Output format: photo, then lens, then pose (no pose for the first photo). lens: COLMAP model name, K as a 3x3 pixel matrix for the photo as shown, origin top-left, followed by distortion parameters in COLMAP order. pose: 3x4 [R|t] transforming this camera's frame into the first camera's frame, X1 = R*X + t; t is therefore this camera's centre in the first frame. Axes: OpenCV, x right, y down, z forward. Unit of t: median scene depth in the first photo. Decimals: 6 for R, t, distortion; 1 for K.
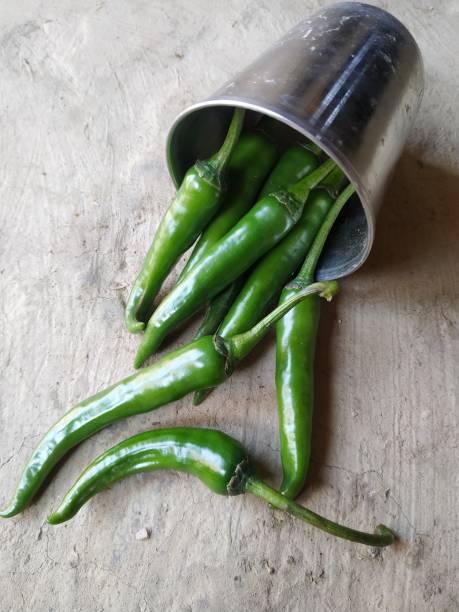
lens RADIAL K [[472.3, 0, 231.9], [0, 472.3, 306.5], [0, 0, 1]] dist [-0.048222, 0.013614]
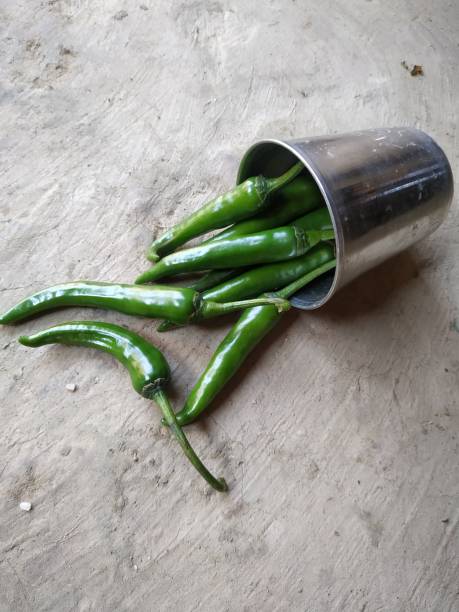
lens RADIAL K [[474.2, 0, 229.5], [0, 474.2, 306.0], [0, 0, 1]] dist [-0.023336, -0.013674]
pose [[0.835653, 0.547749, -0.040696, 0.107780], [-0.548125, 0.836394, 0.002246, 0.039970], [0.035268, 0.020430, 0.999169, -0.317957]]
